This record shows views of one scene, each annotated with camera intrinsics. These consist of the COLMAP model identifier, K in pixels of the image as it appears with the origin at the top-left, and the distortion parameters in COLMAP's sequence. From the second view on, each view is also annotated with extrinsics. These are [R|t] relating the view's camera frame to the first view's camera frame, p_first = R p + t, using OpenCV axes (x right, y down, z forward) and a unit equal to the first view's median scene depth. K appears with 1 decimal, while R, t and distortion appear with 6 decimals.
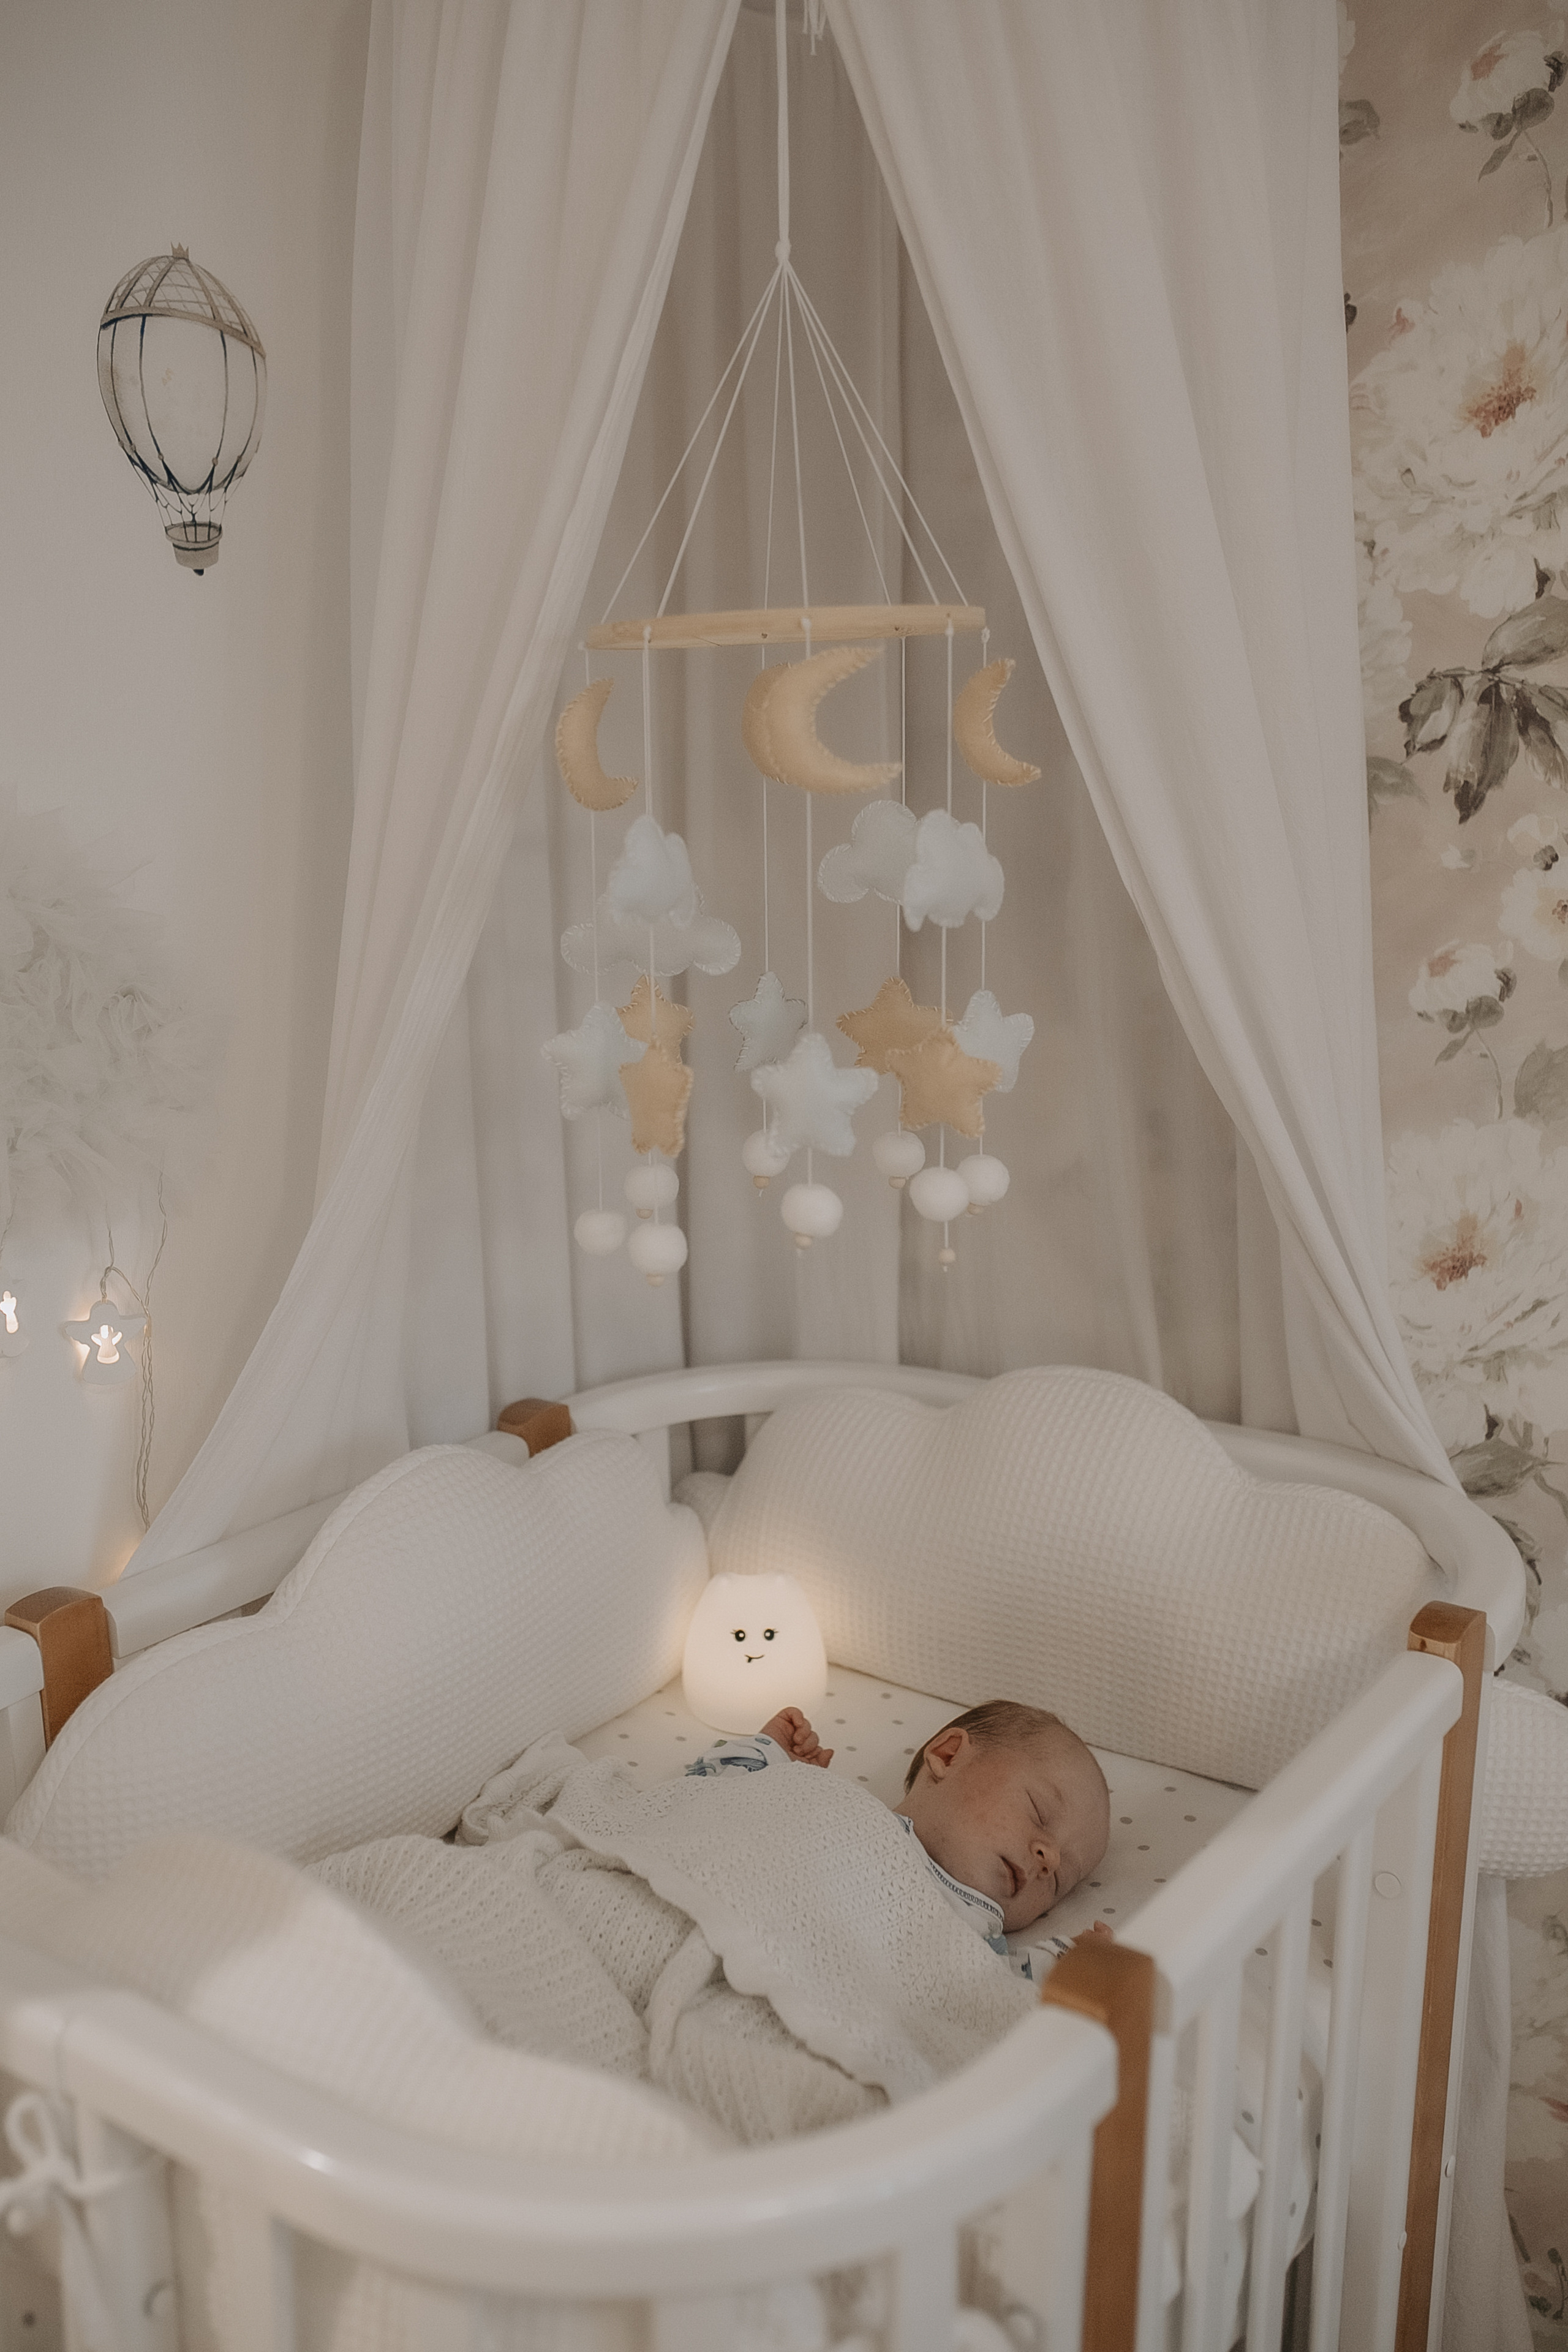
lens RADIAL K [[2351.4, 0, 783.6], [0, 2351.4, 1169.4], [0, 0, 1]] dist [-0.022055, 0.000000]
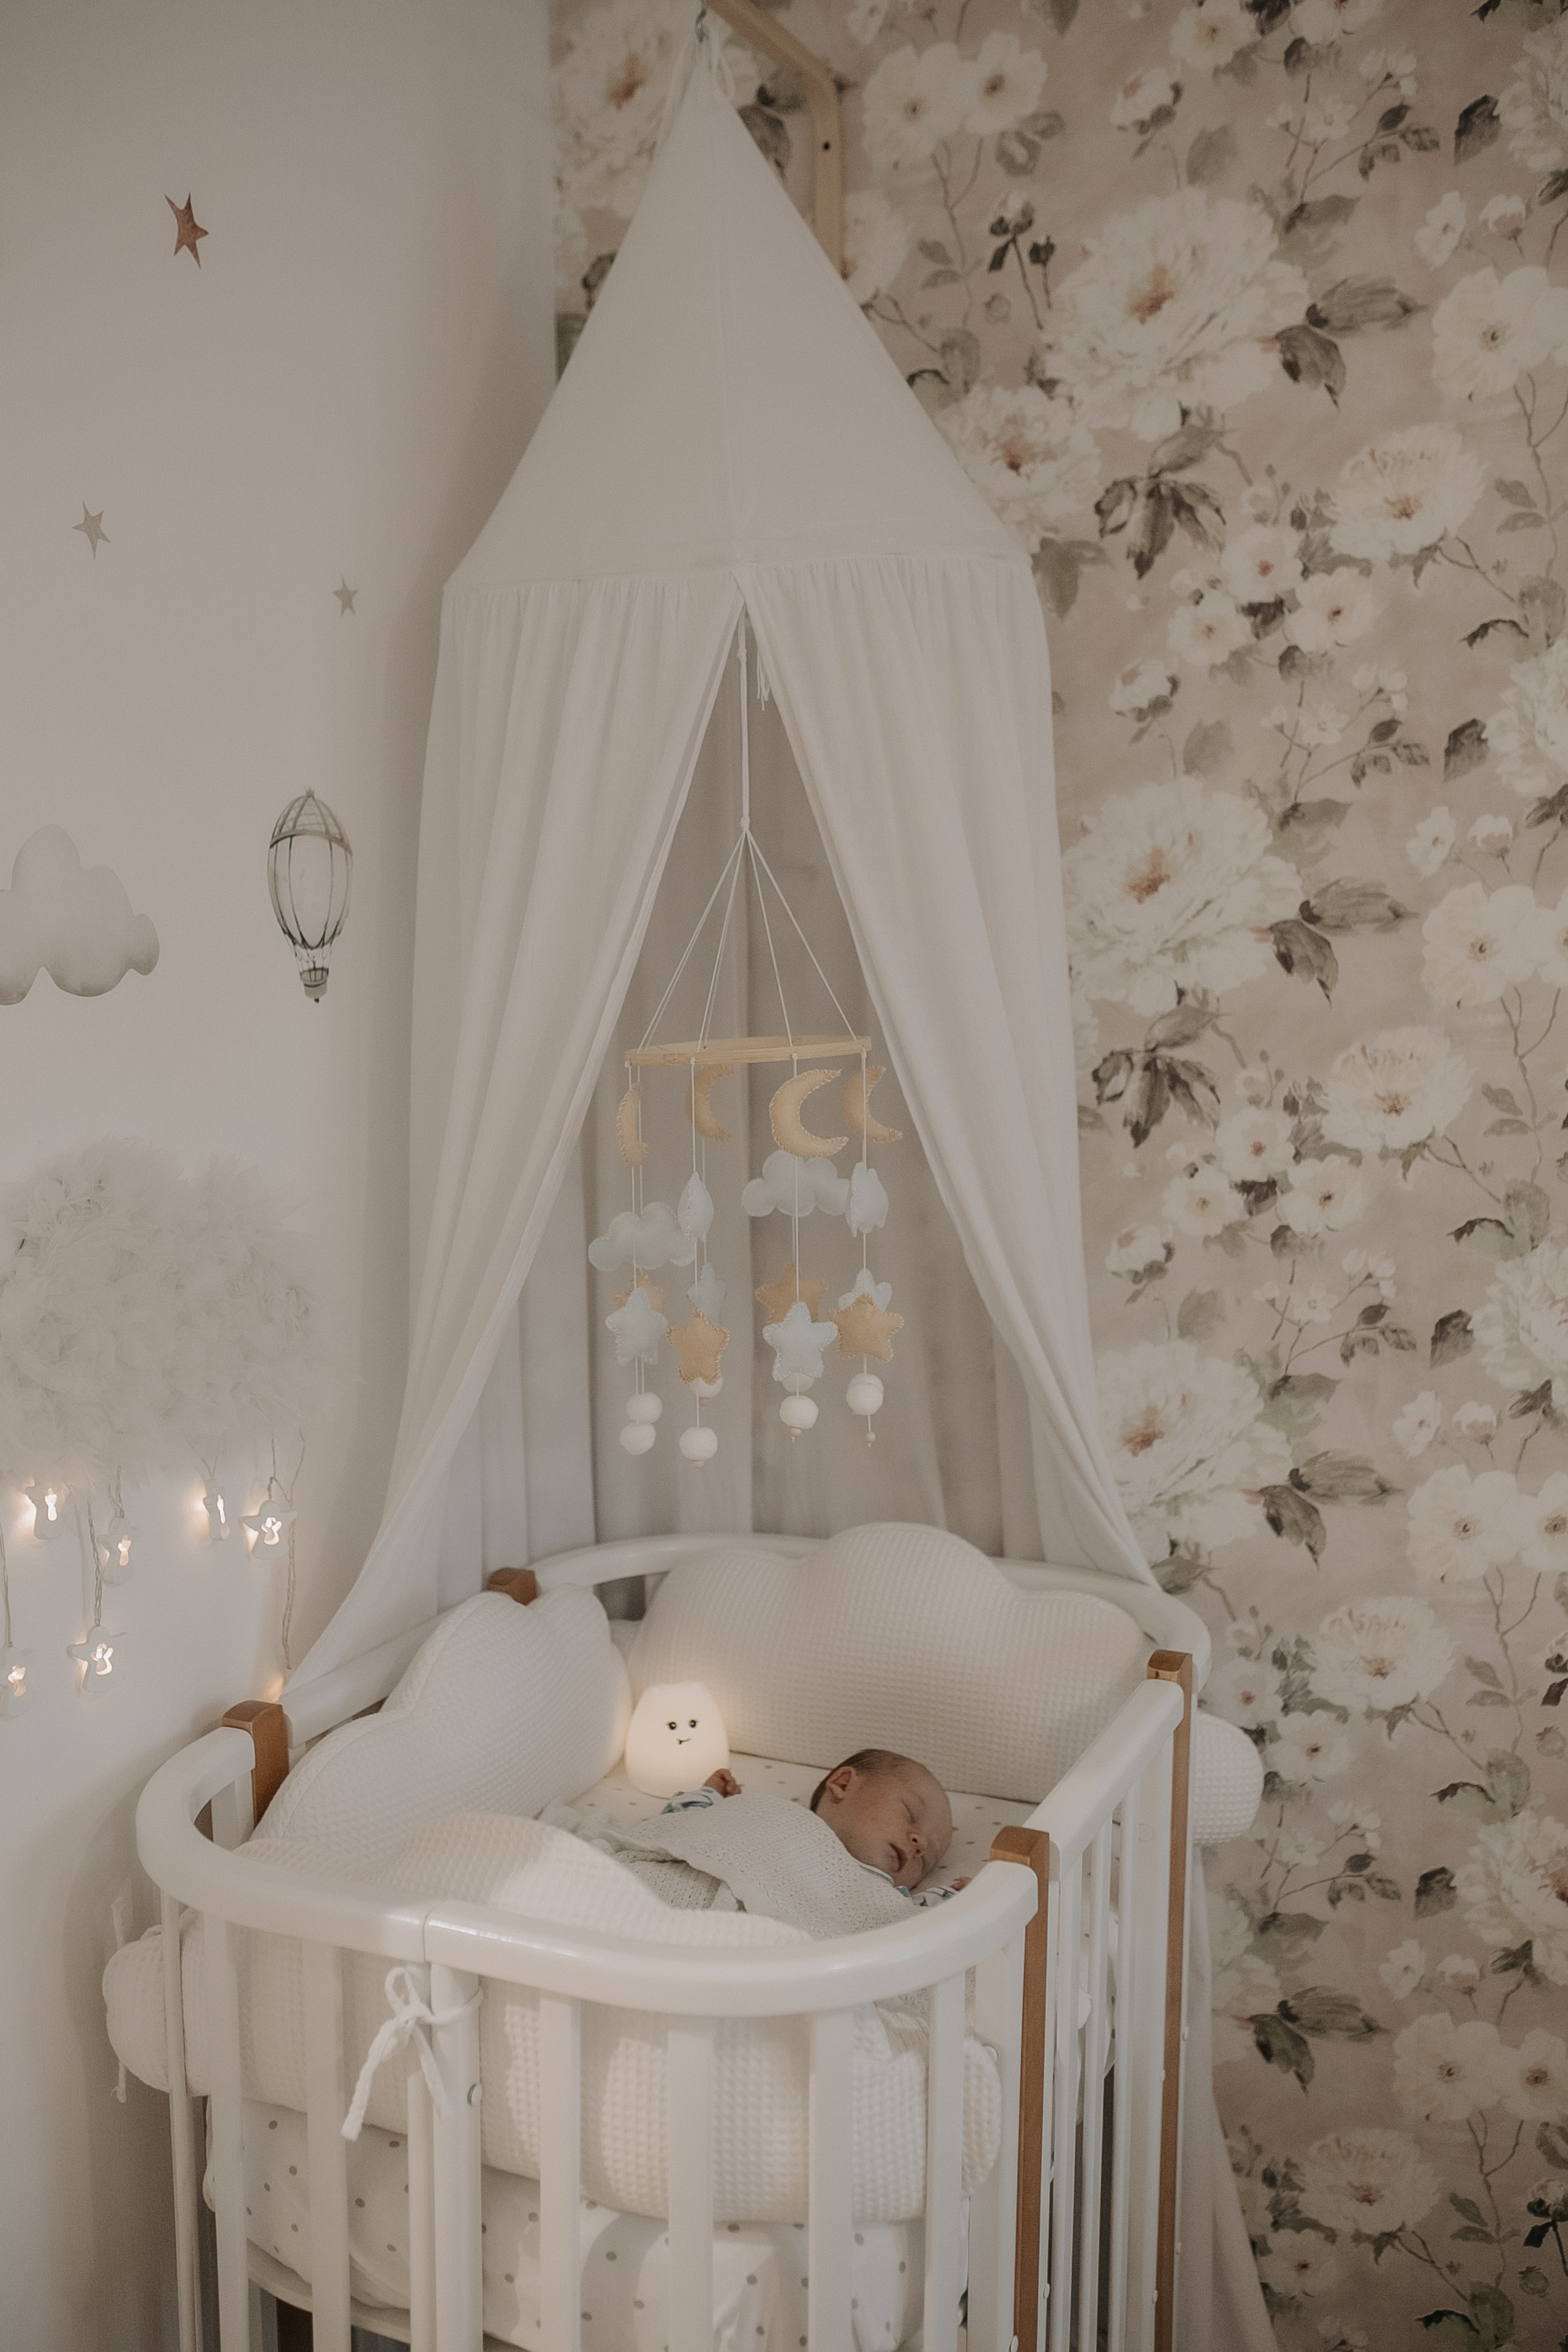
lens RADIAL K [[2351.4, 0, 784.7], [0, 2351.4, 1179.0], [0, 0, 1]] dist [-0.022055, 0.000000]
pose [[0.981925, -0.023220, 0.187841, -0.231875], [0.041658, 0.994623, -0.094816, 0.009003], [-0.184629, 0.100927, 0.977612, -0.470364]]
